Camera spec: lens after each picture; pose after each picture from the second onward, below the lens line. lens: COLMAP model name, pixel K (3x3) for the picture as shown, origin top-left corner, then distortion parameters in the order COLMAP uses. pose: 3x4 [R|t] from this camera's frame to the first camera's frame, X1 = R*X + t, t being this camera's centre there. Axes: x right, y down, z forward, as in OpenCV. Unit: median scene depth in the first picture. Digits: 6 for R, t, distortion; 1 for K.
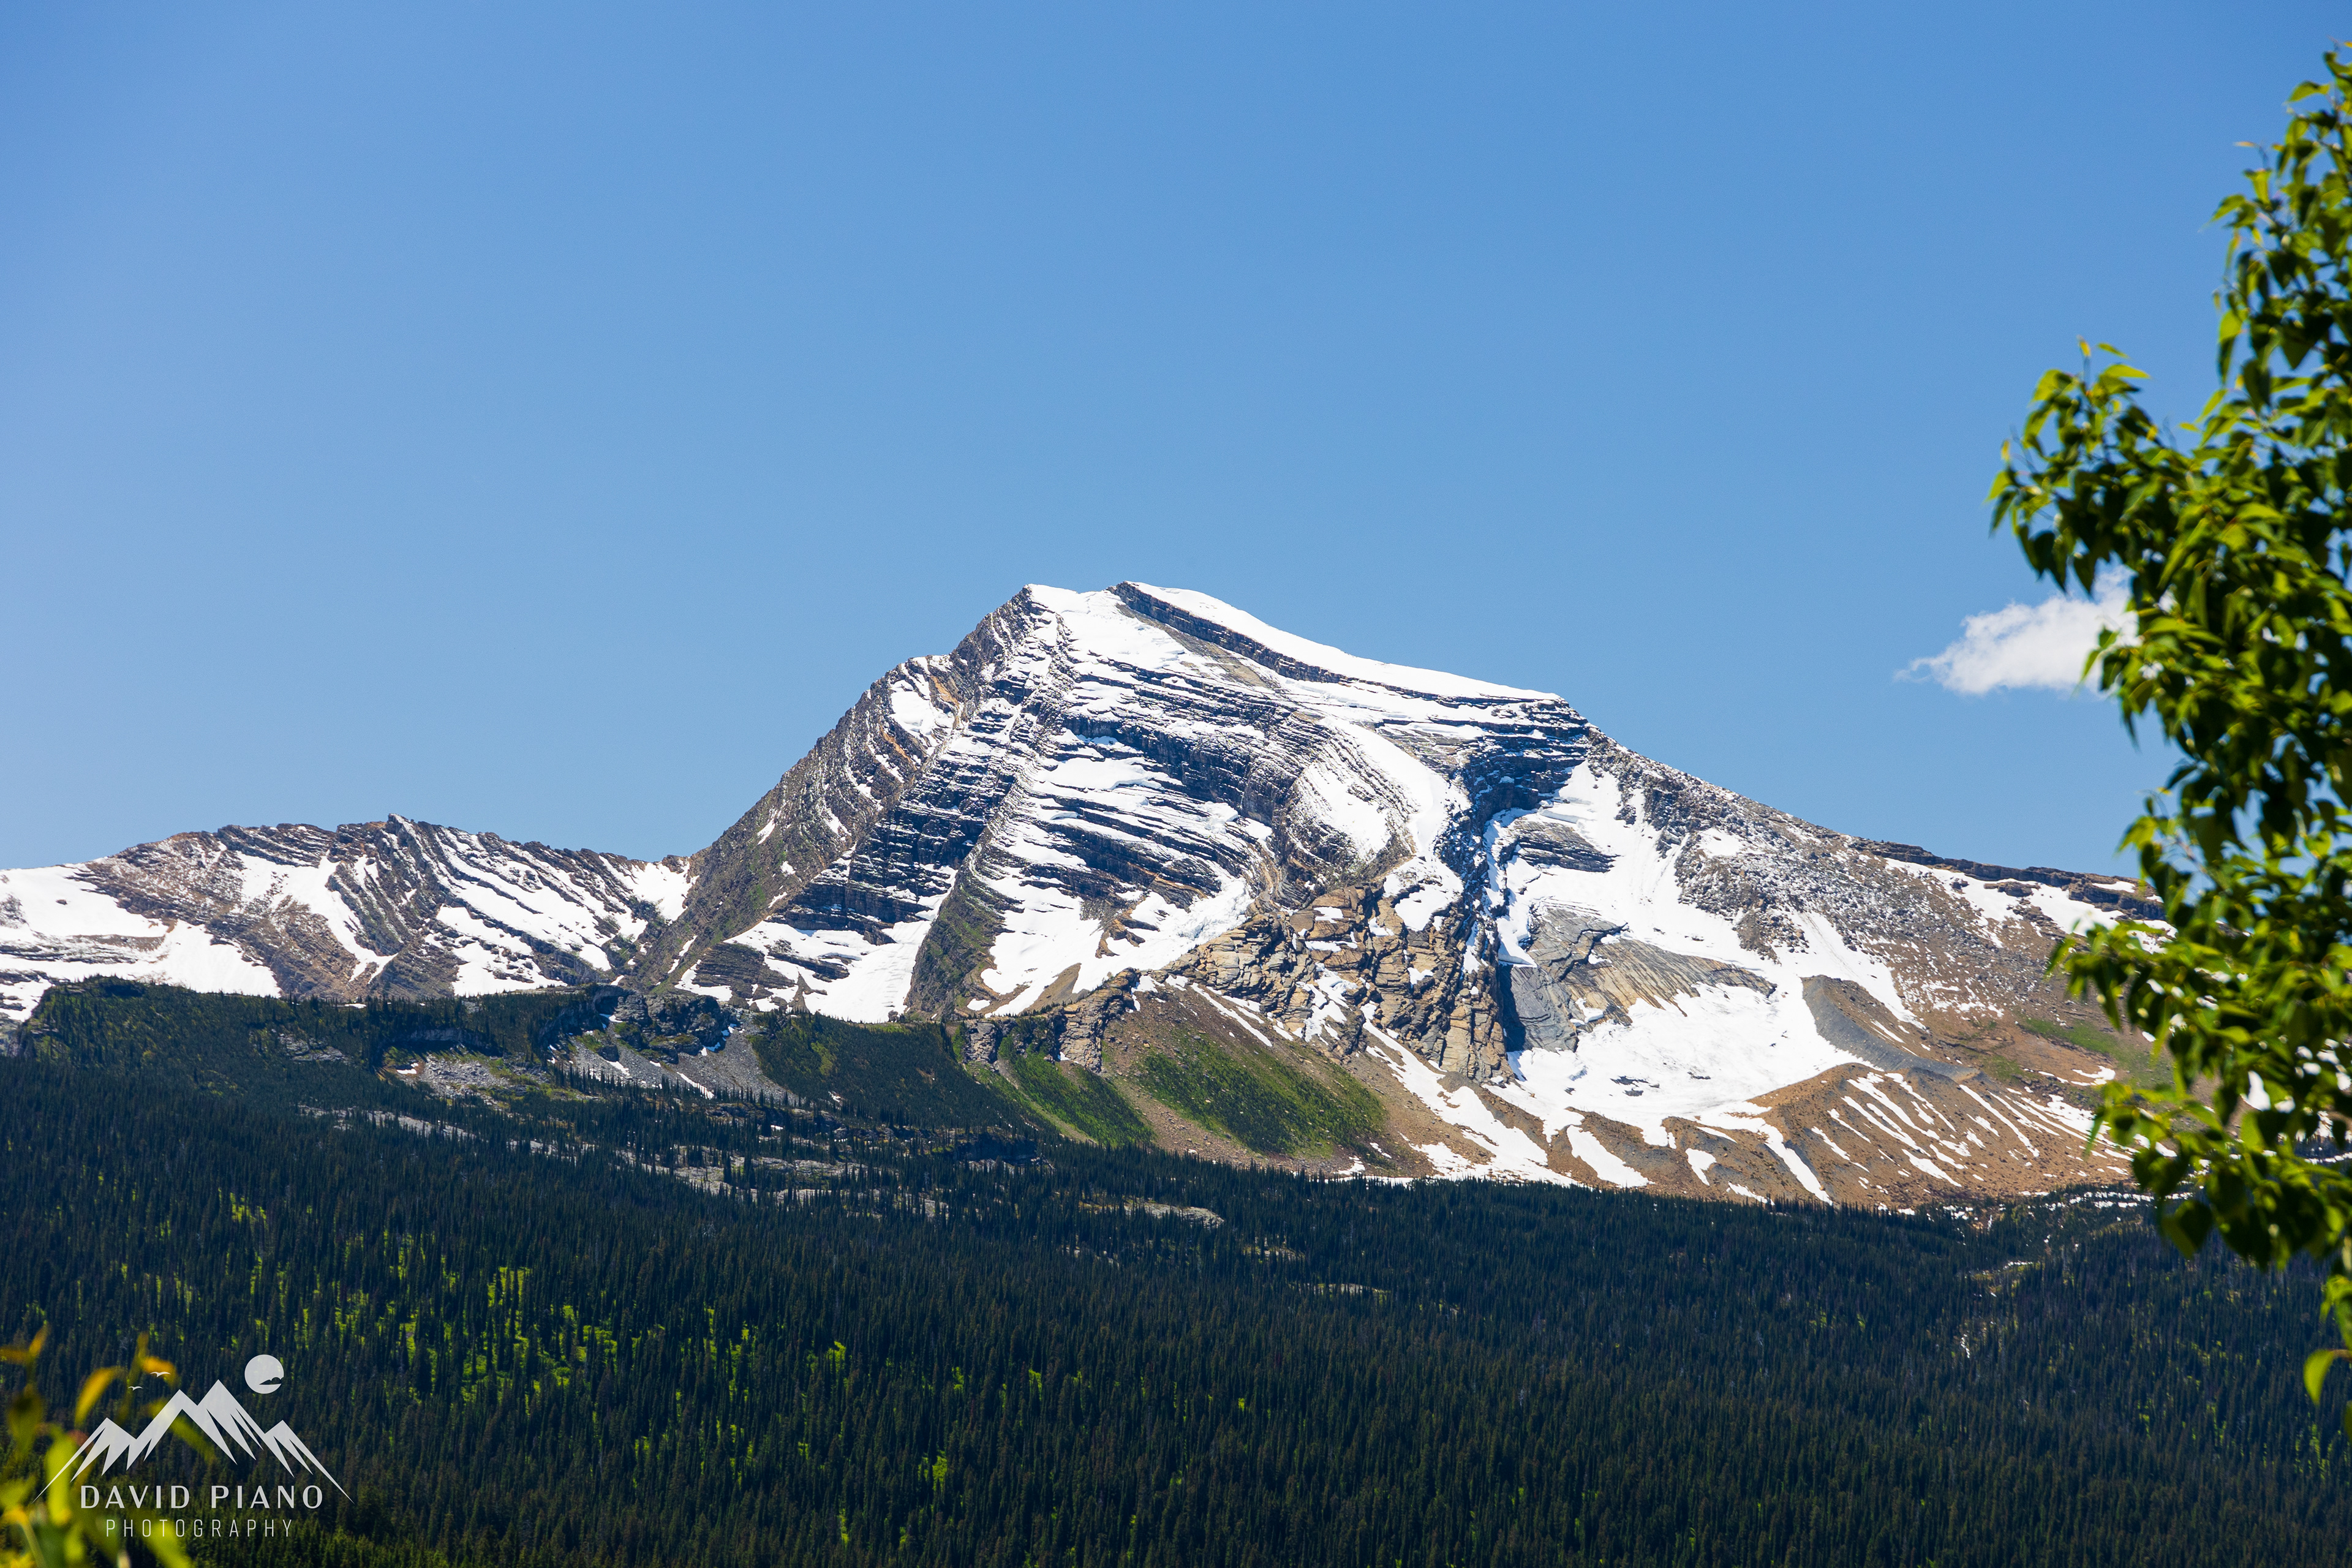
lens RADIAL K [[6909.7, 0, 1176.0], [0, 6909.7, 784.0], [0, 0, 1]] dist [-0.066532, 1.159133]
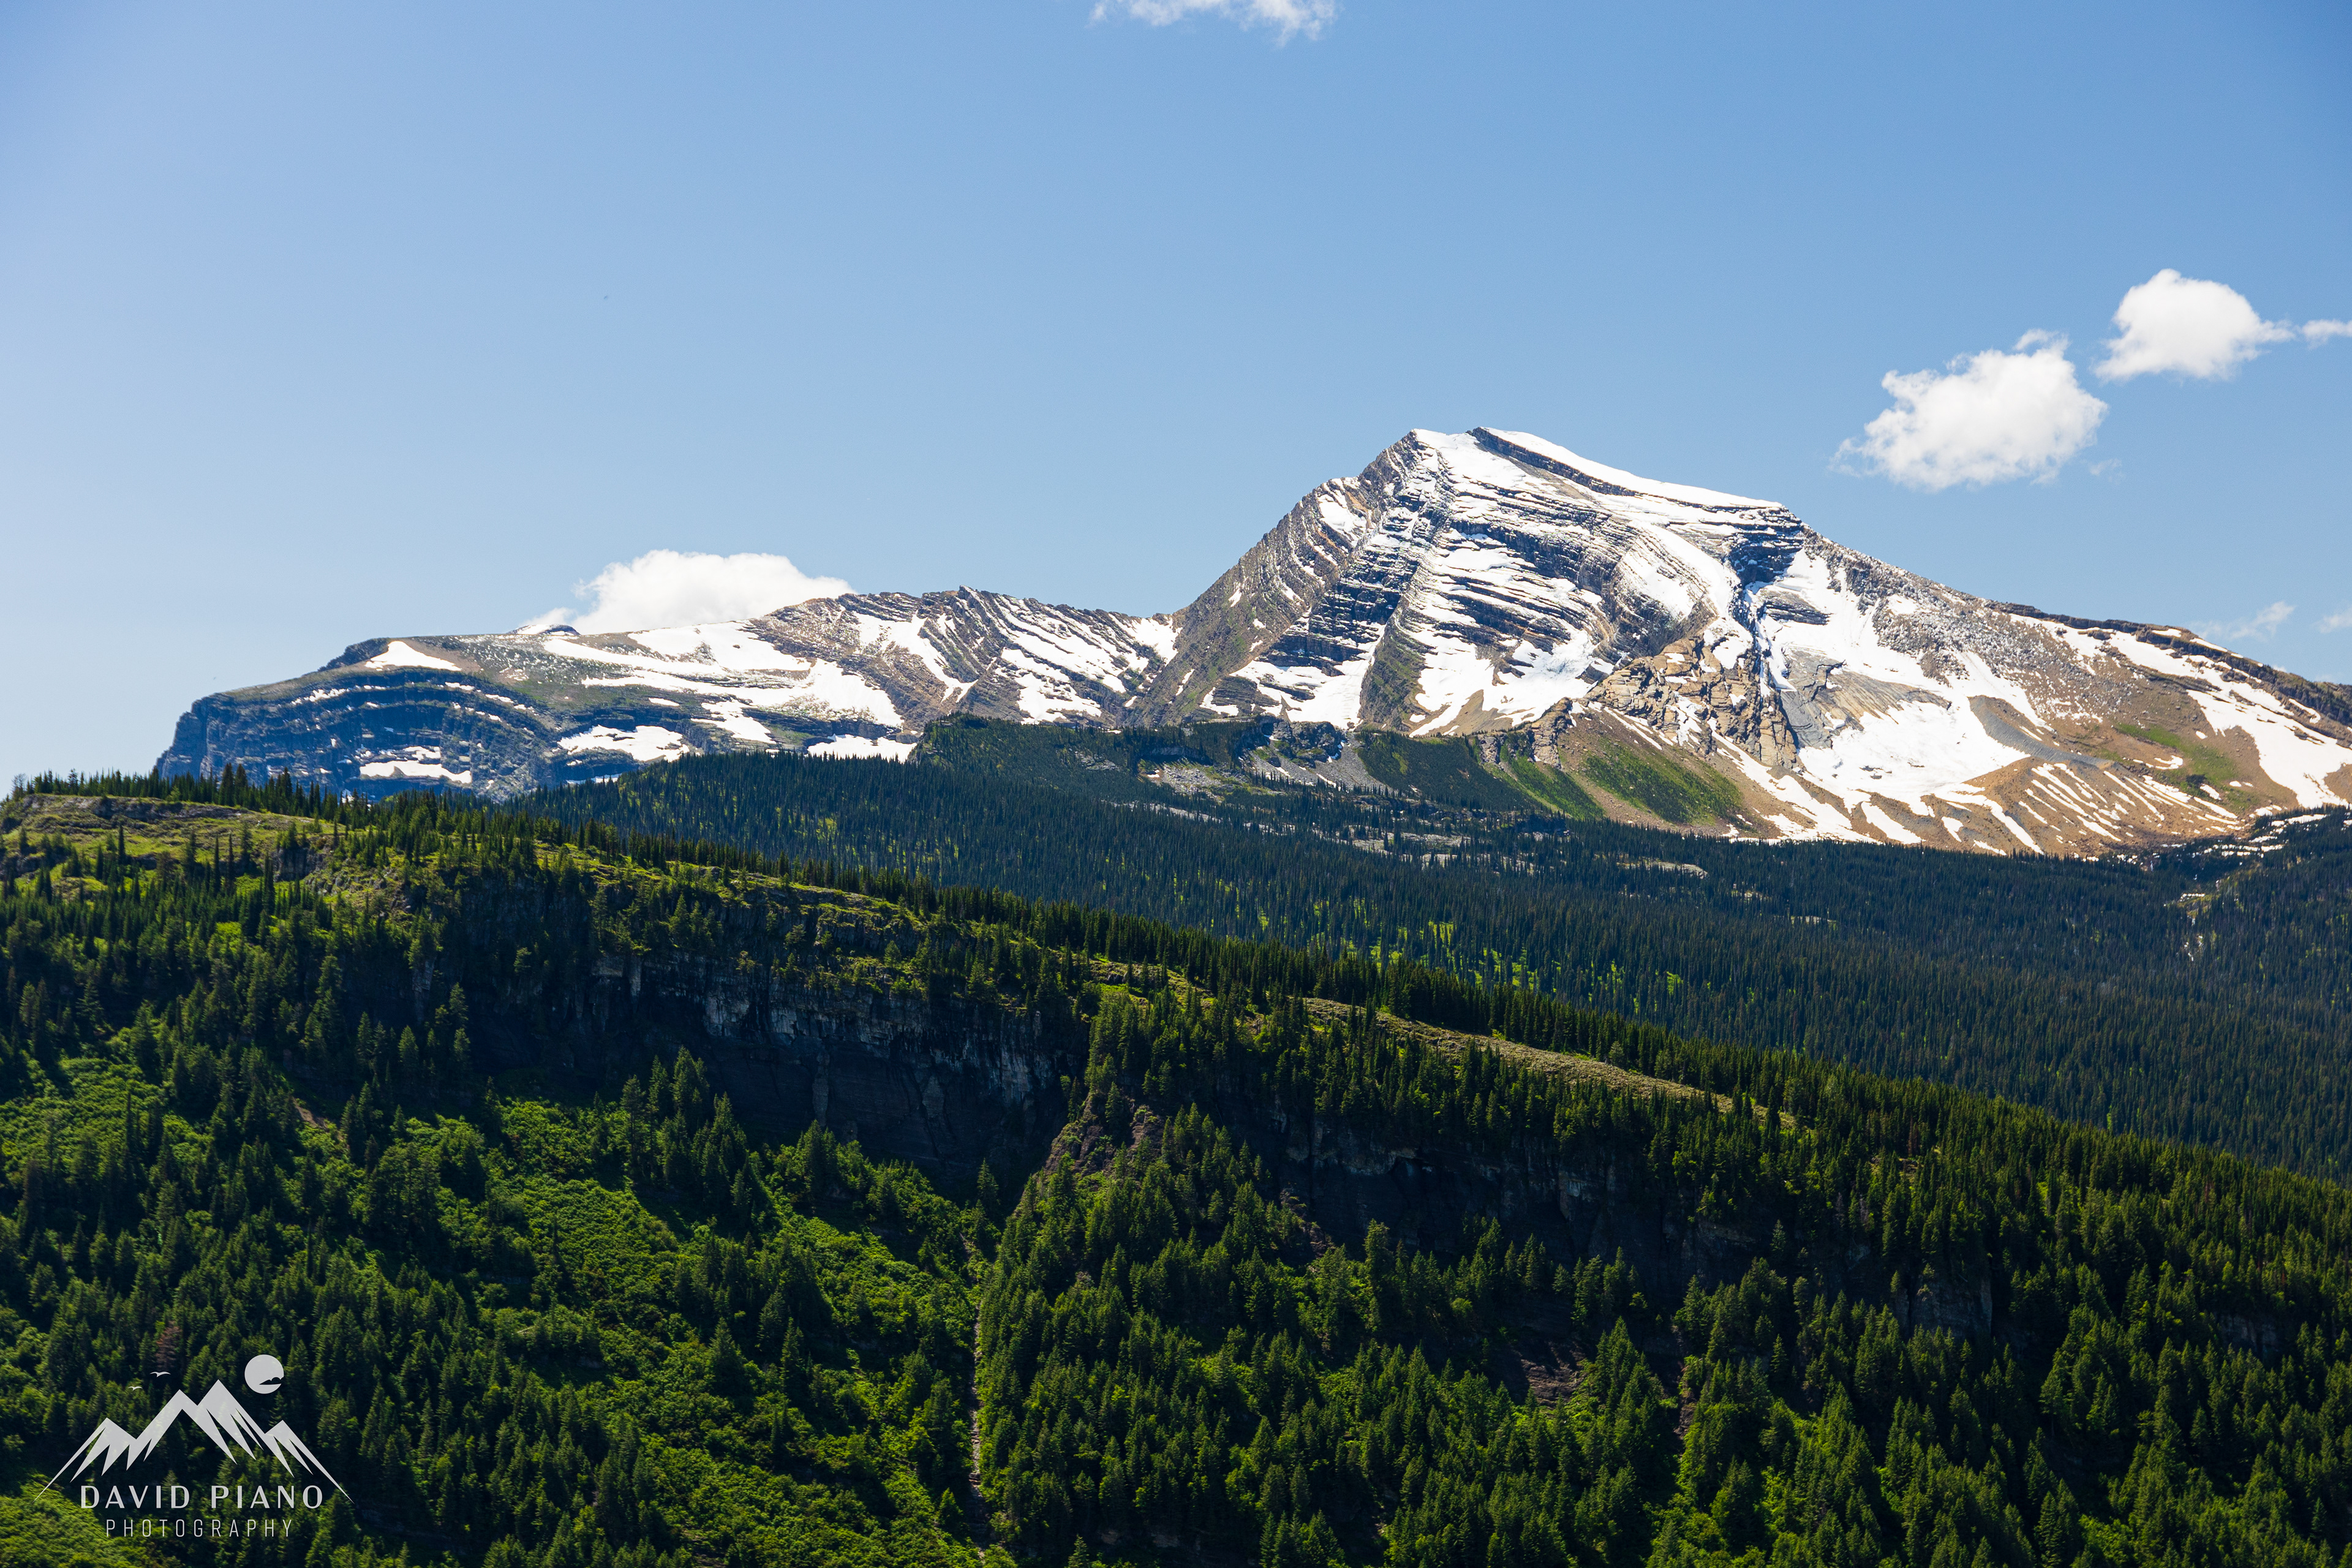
lens RADIAL K [[4812.5, 0, 1176.0], [0, 4812.5, 784.0], [0, 0, 1]] dist [-0.033713, 0.530276]
pose [[0.999986, -0.005065, -0.001378, -0.075012], [0.005131, 0.998592, 0.052802, -0.008270], [0.001109, -0.052809, 0.998604, -0.029178]]
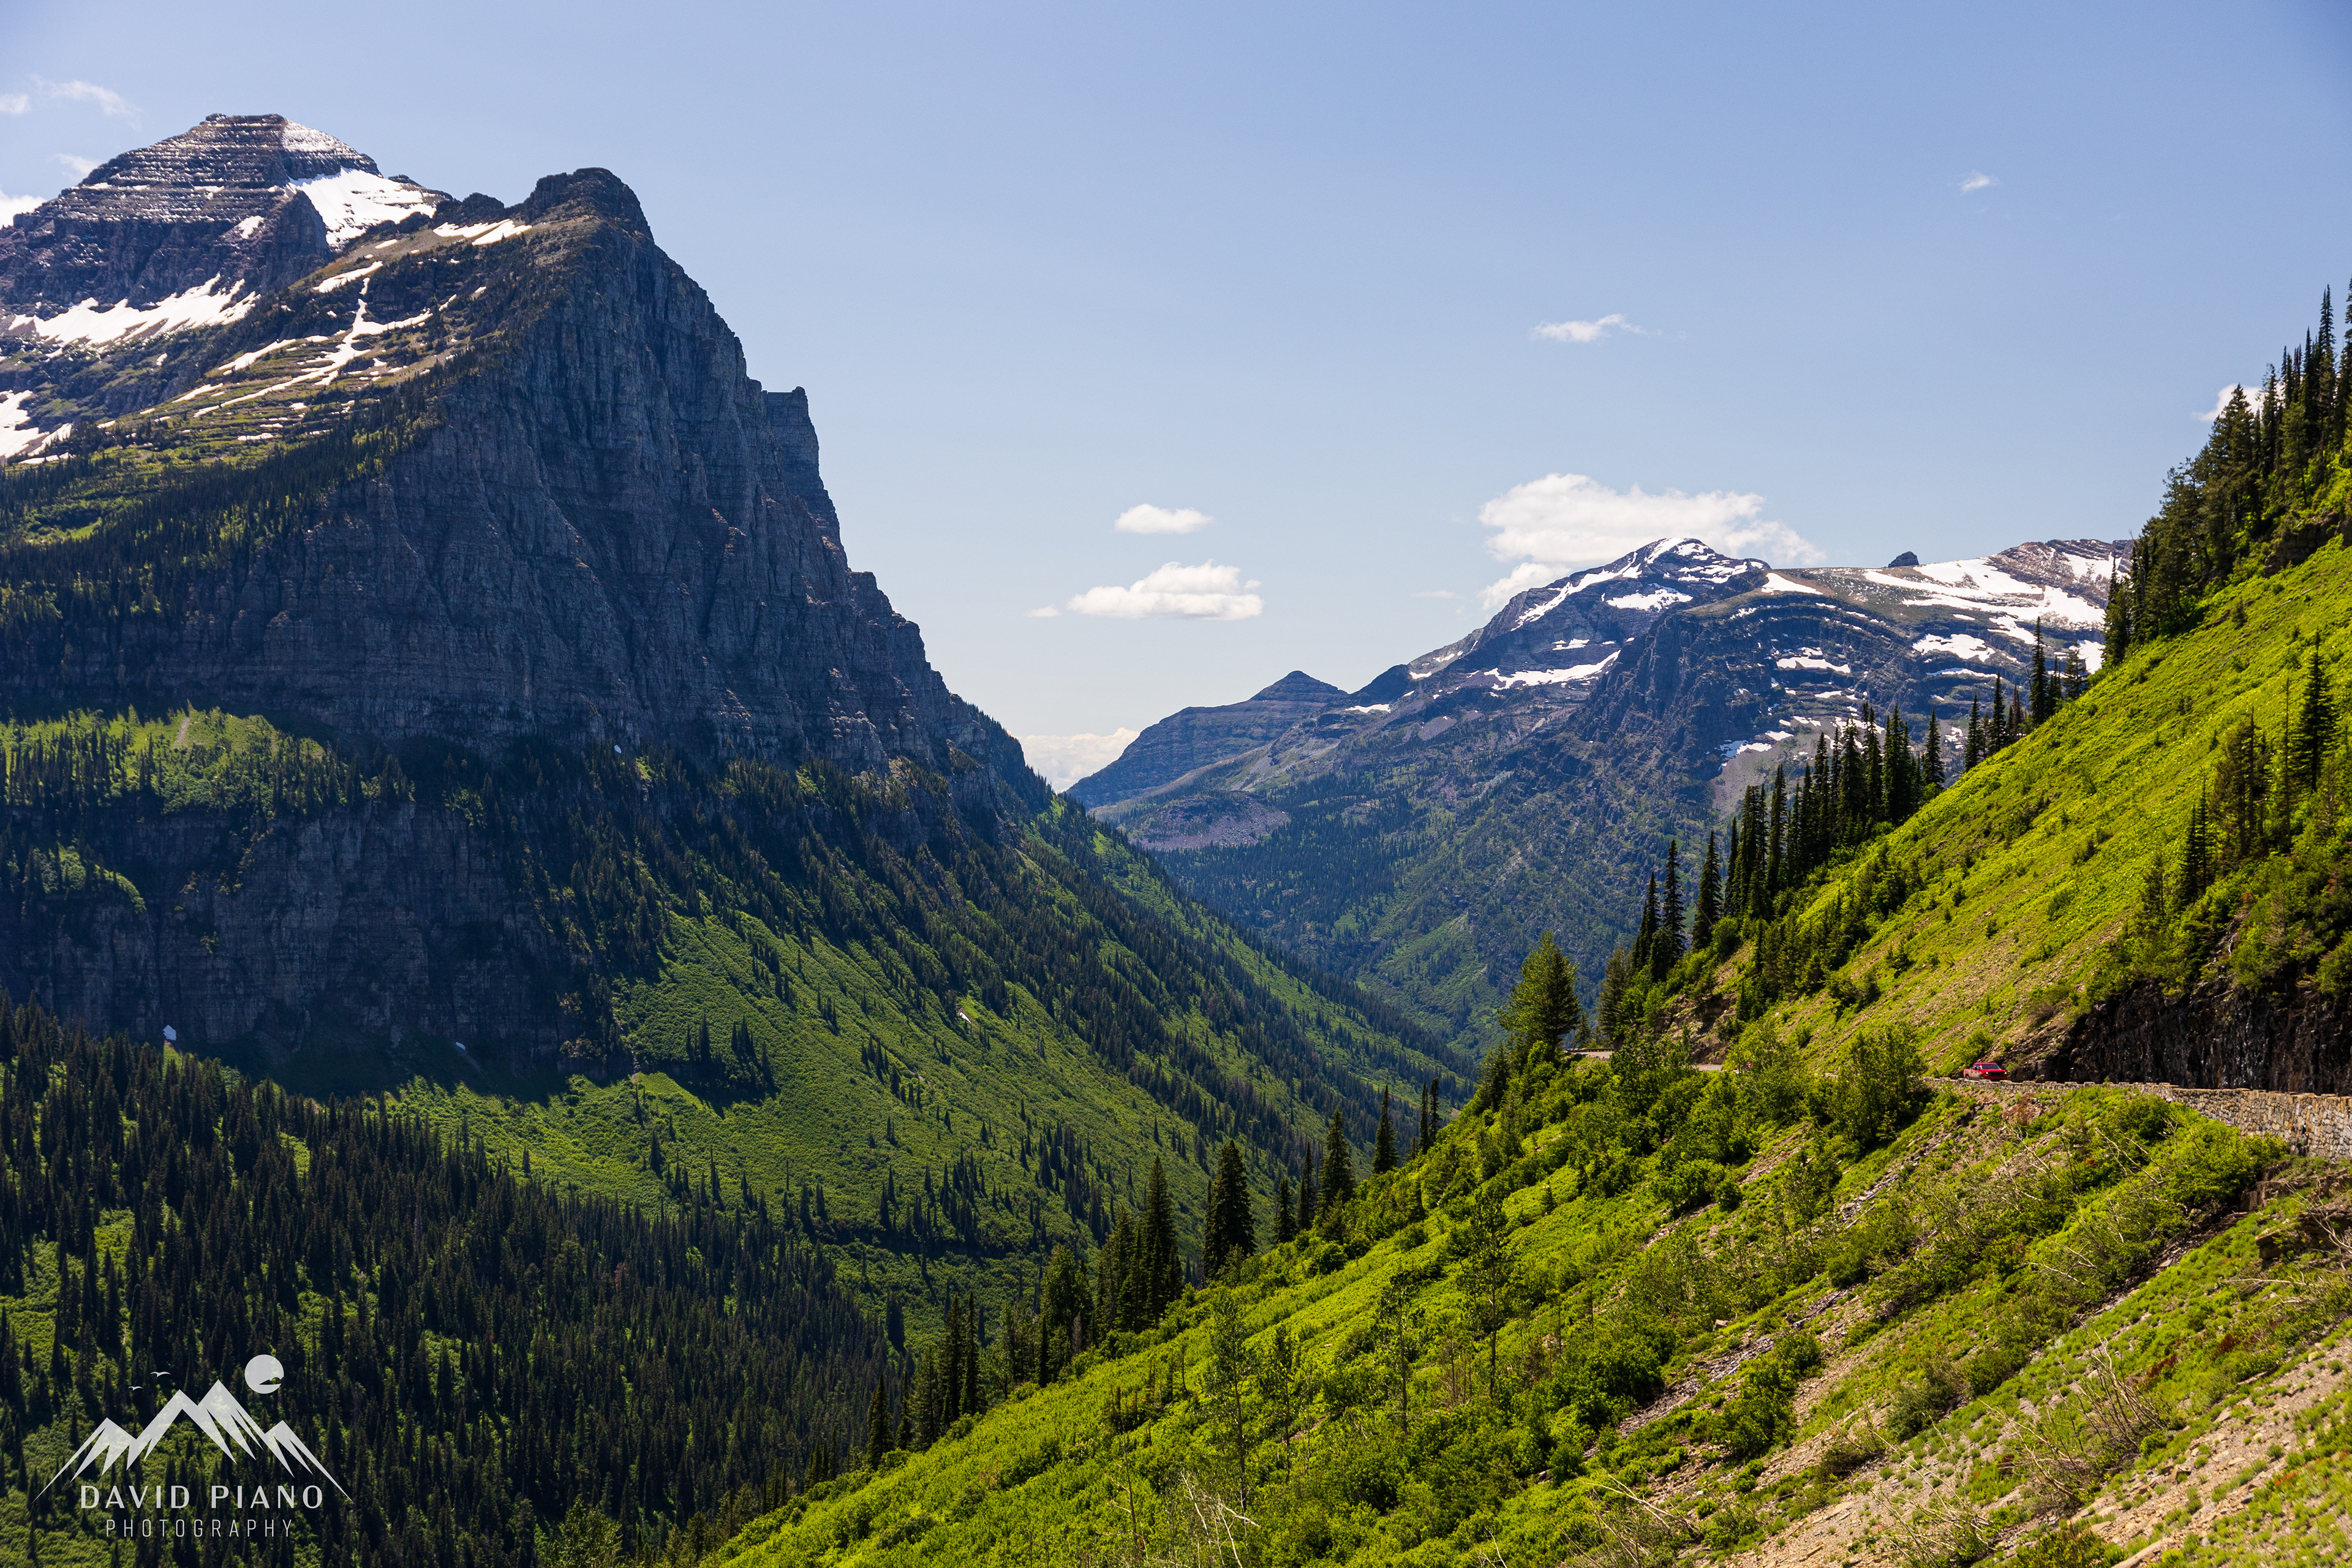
lens RADIAL K [[3594.9, 0, 1176.0], [0, 3594.9, 784.0], [0, 0, 1]] dist [0.052744, 0.047109]
pose [[0.997694, 0.008039, -0.067399, -0.381599], [-0.000453, 0.993727, 0.111829, -0.050276], [0.067875, -0.111541, 0.991439, -0.163991]]
